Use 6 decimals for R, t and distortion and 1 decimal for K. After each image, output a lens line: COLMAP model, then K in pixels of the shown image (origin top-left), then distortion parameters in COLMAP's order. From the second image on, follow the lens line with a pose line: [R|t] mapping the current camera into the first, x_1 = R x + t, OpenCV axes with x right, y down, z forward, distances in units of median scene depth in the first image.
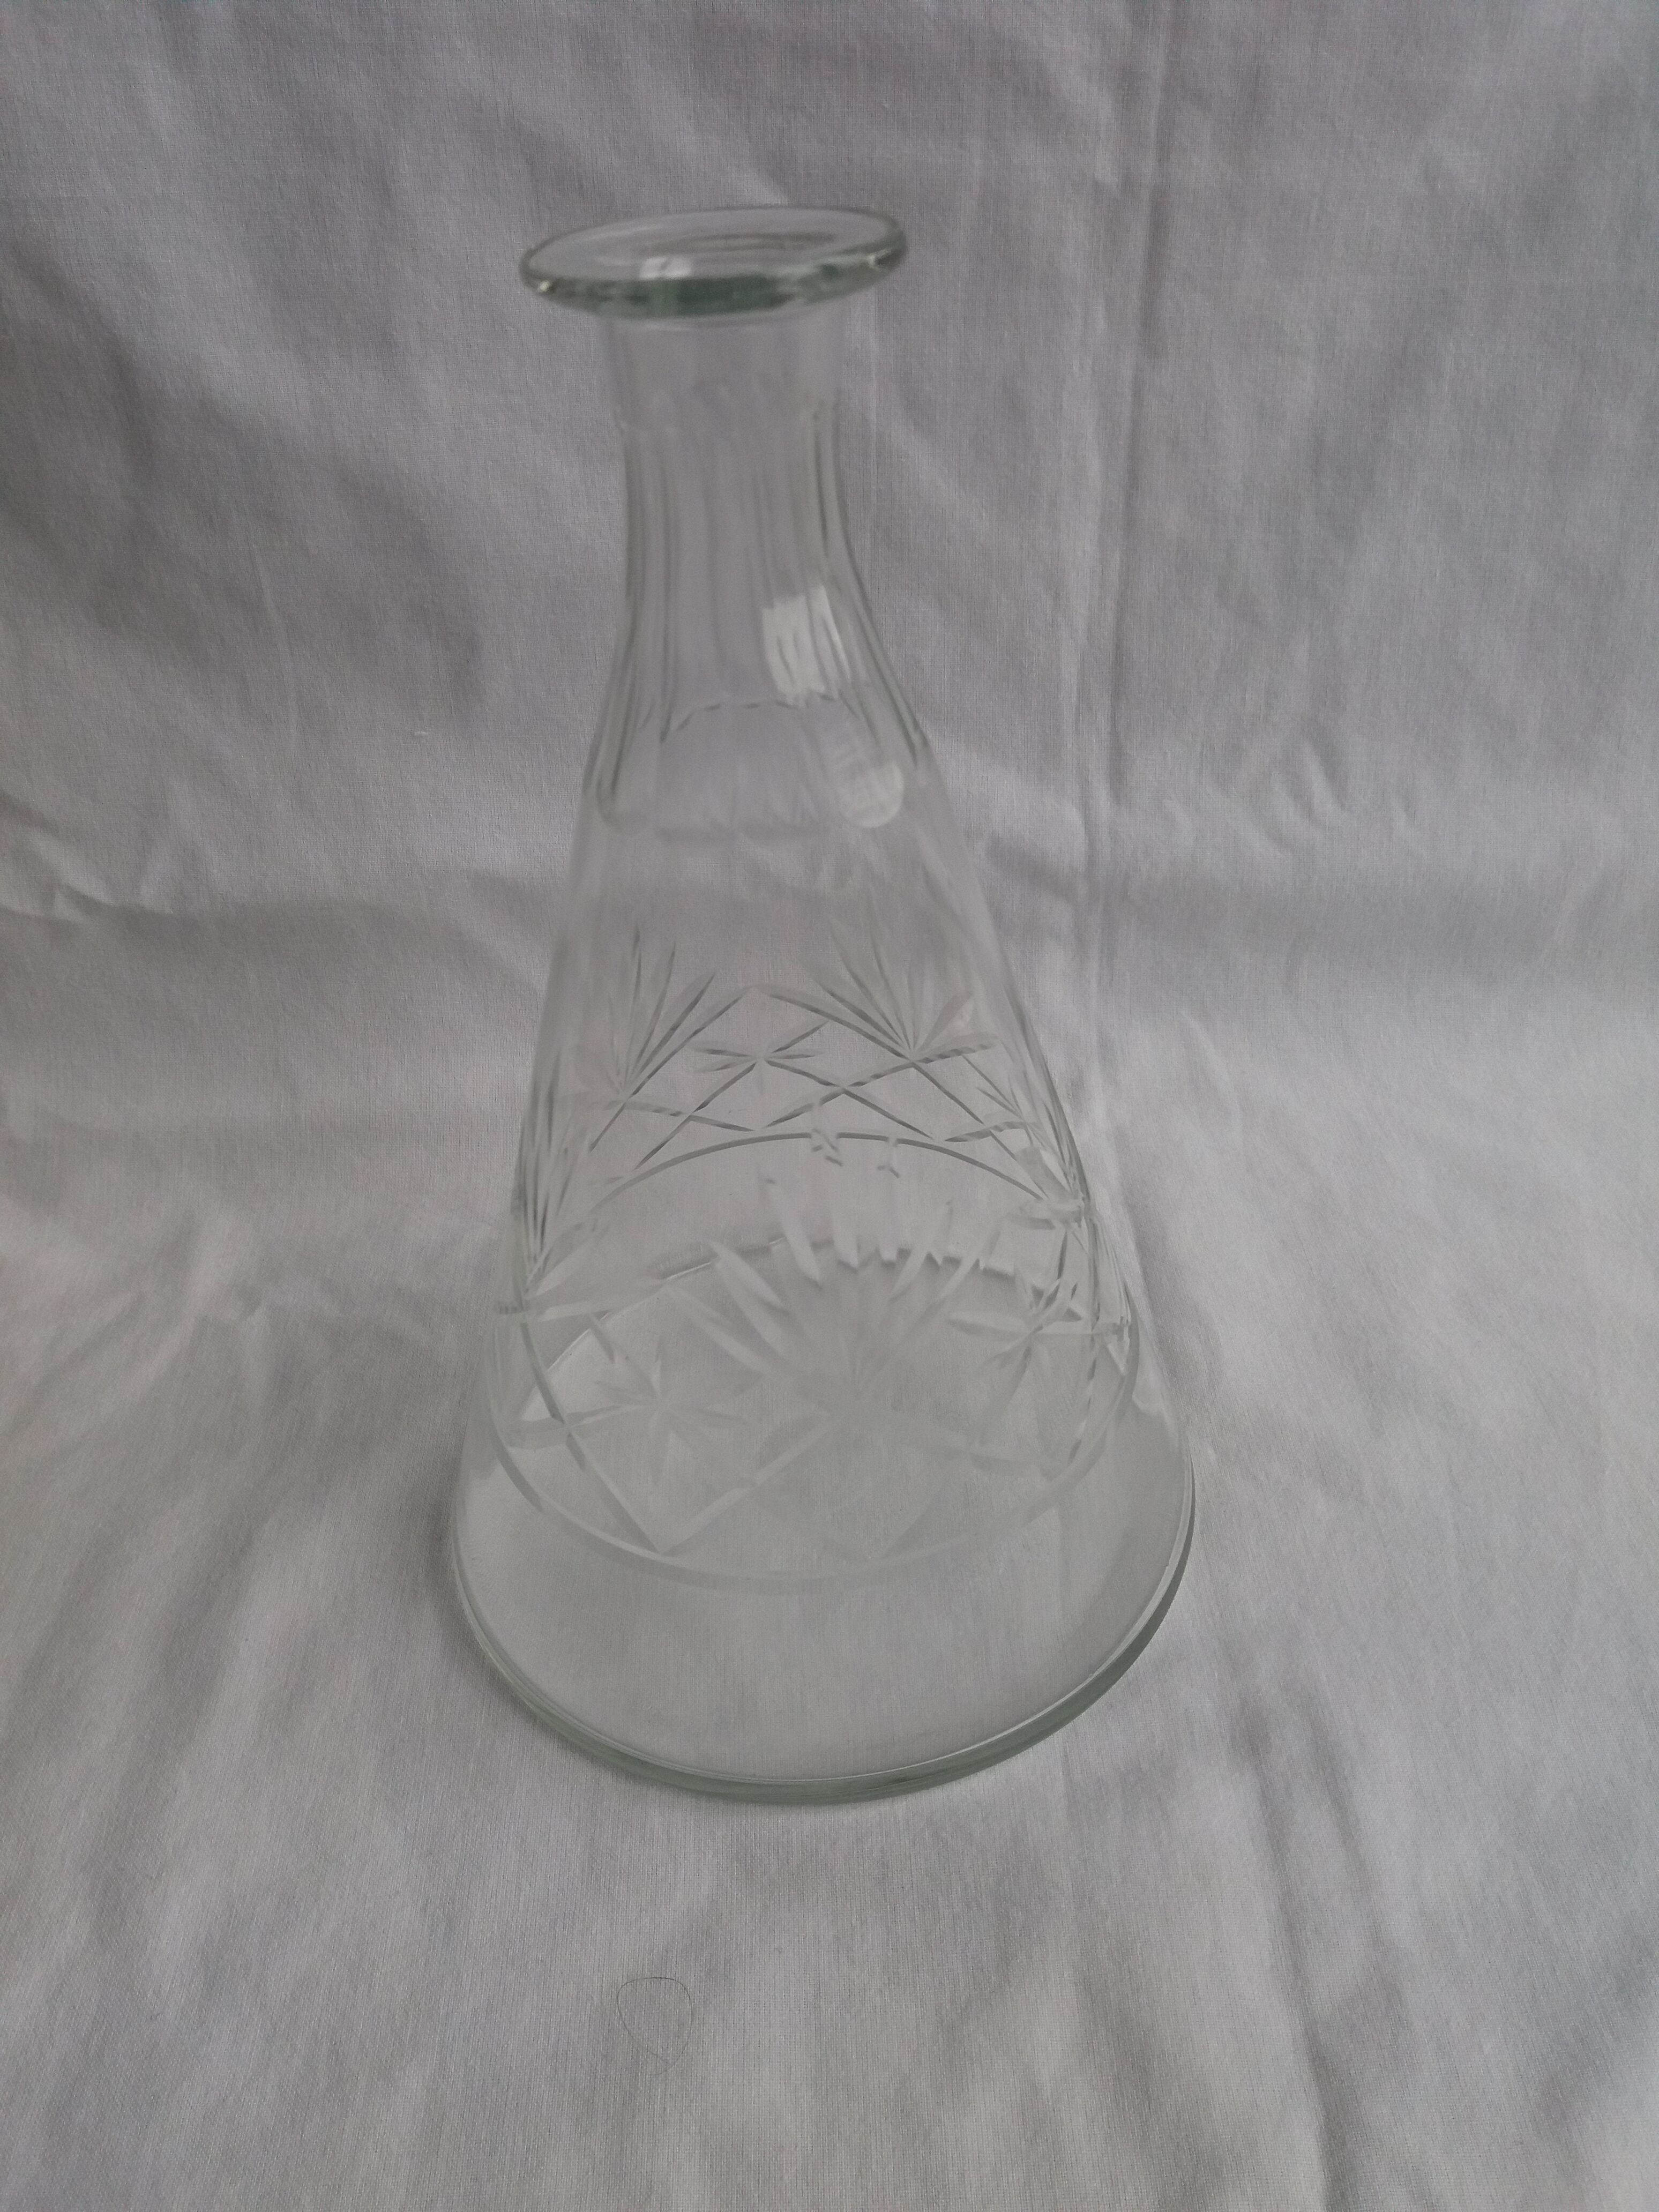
lens RADIAL K [[1829.8, 0, 829.5], [0, 1829.8, 1106.0], [0, 0, 1]] dist [0.004612, -0.015404]
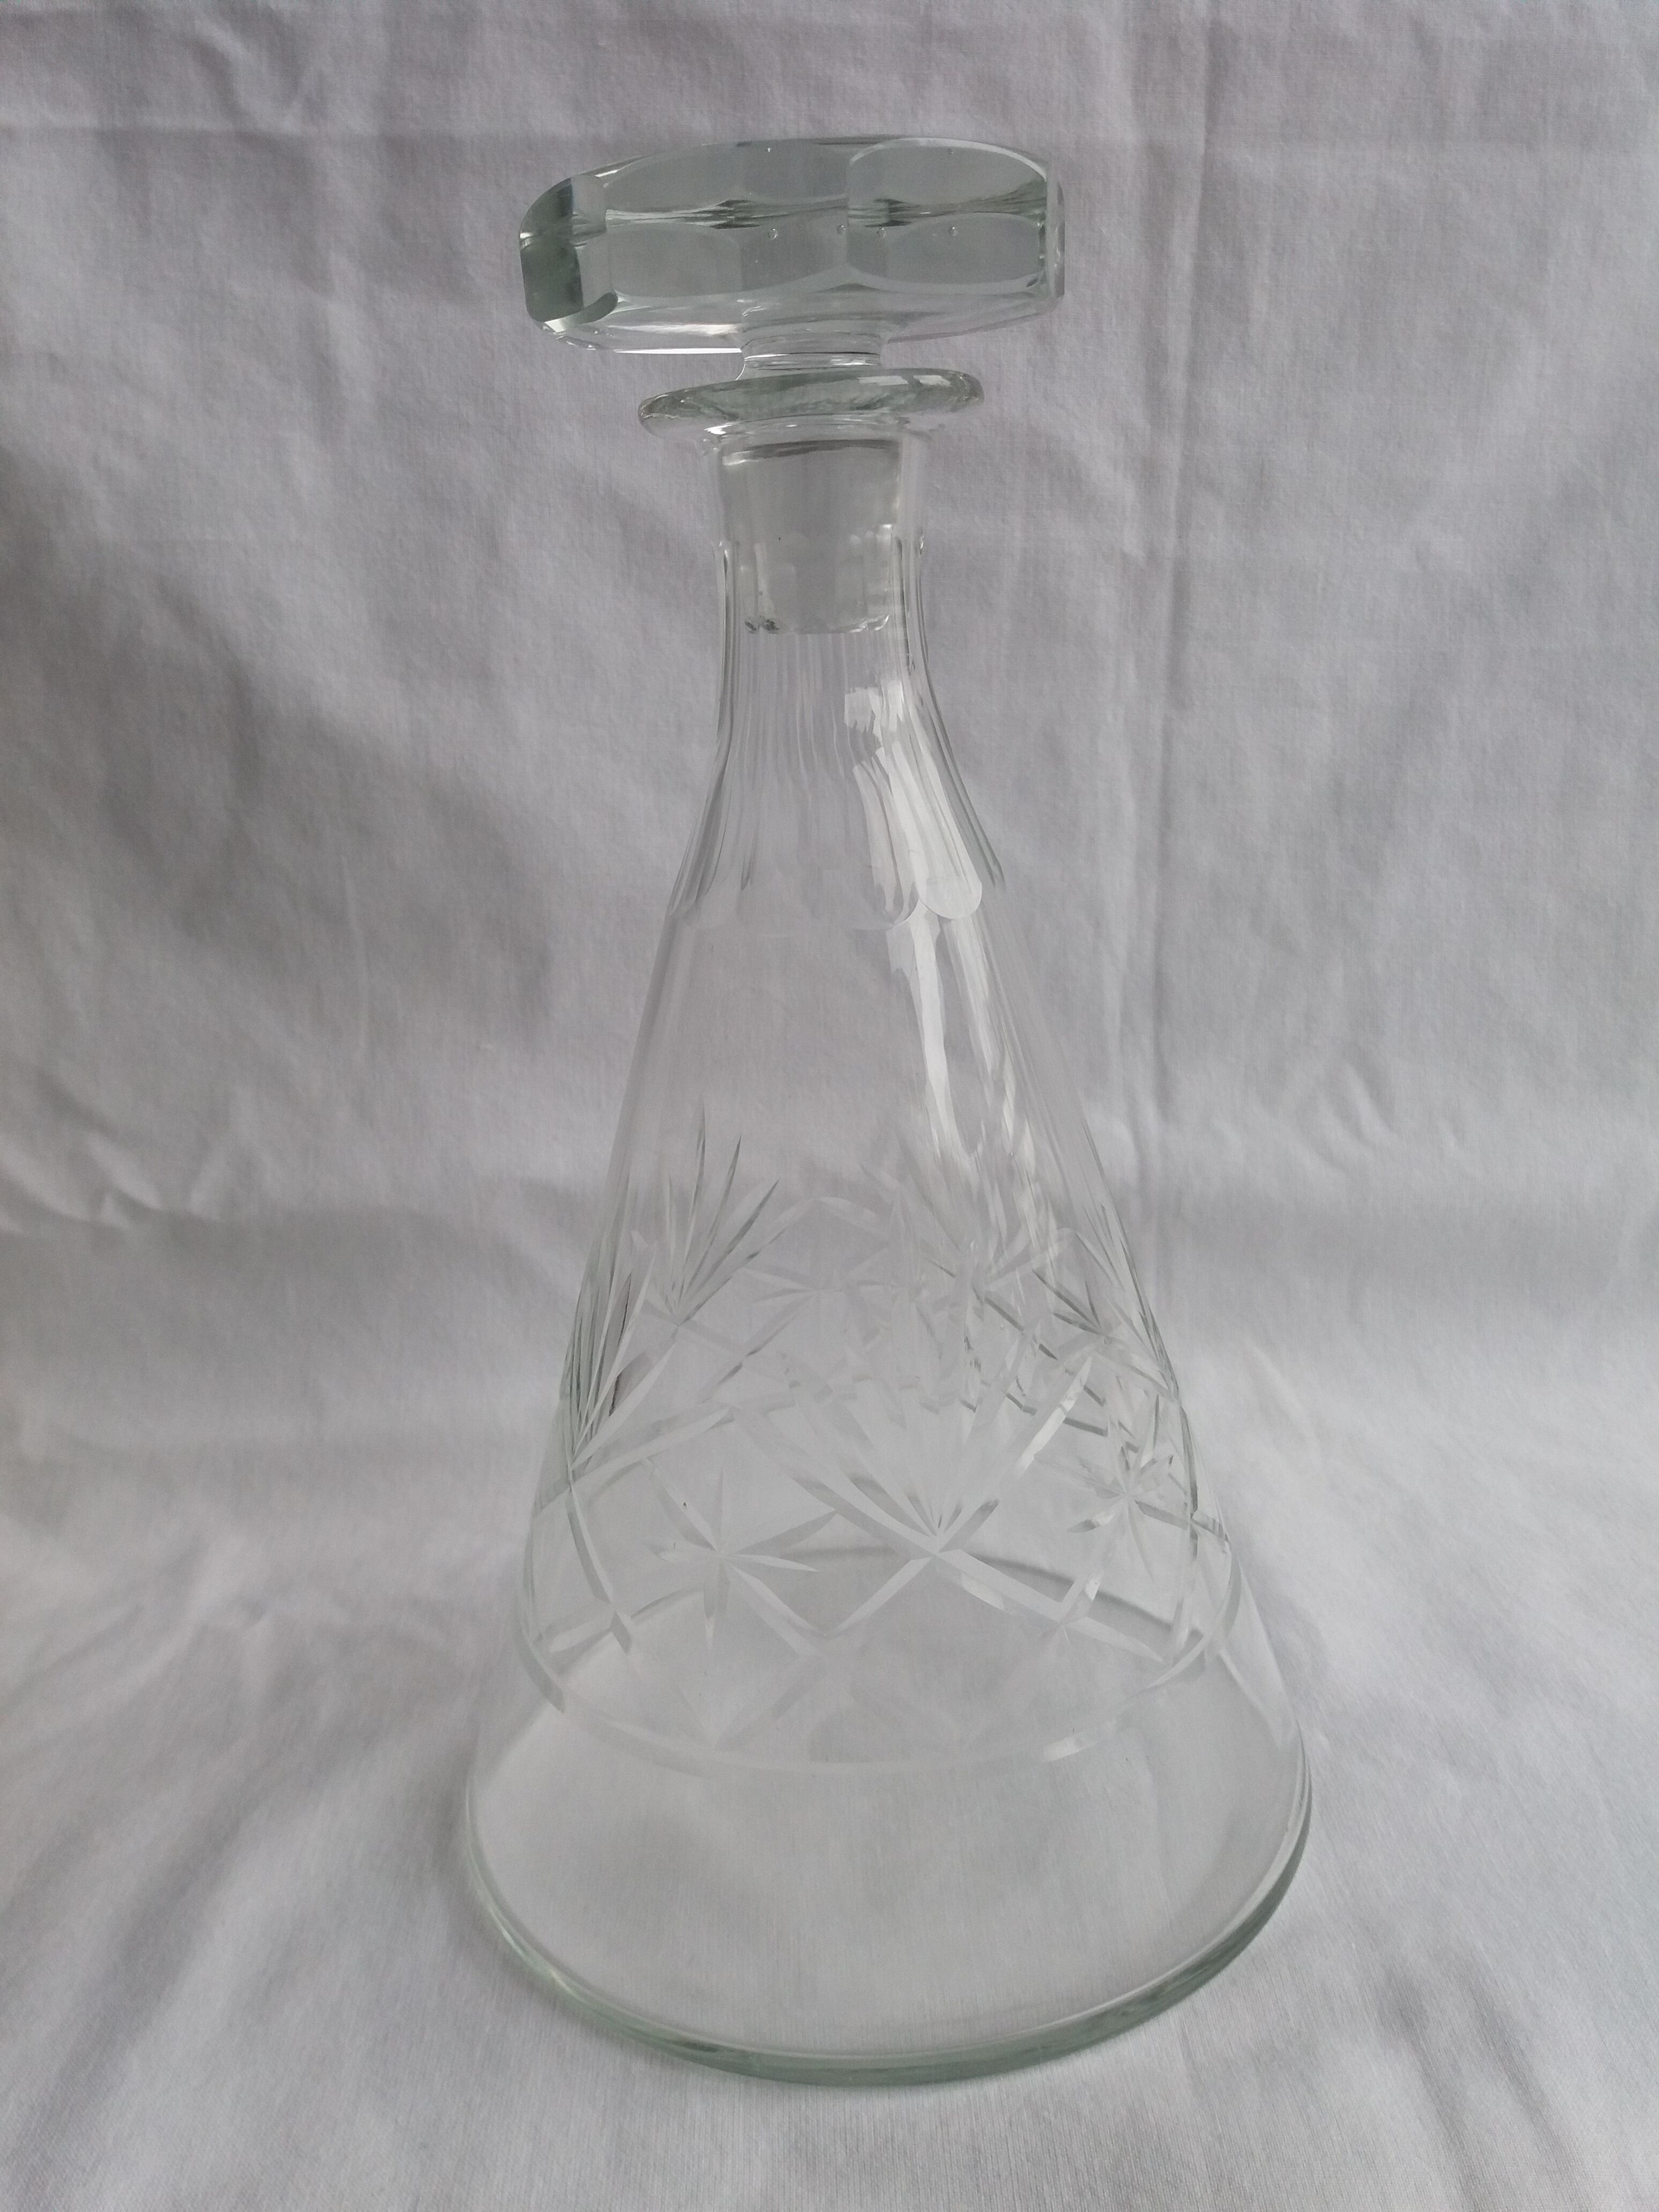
lens RADIAL K [[1832.3, 0, 829.5], [0, 1832.3, 1106.0], [0, 0, 1]] dist [0.082289, -0.141889]
pose [[0.999962, 0.006222, -0.006086, -0.025929], [-0.007904, 0.941943, -0.335678, 0.194835], [0.003644, 0.335714, 0.941957, 0.042535]]
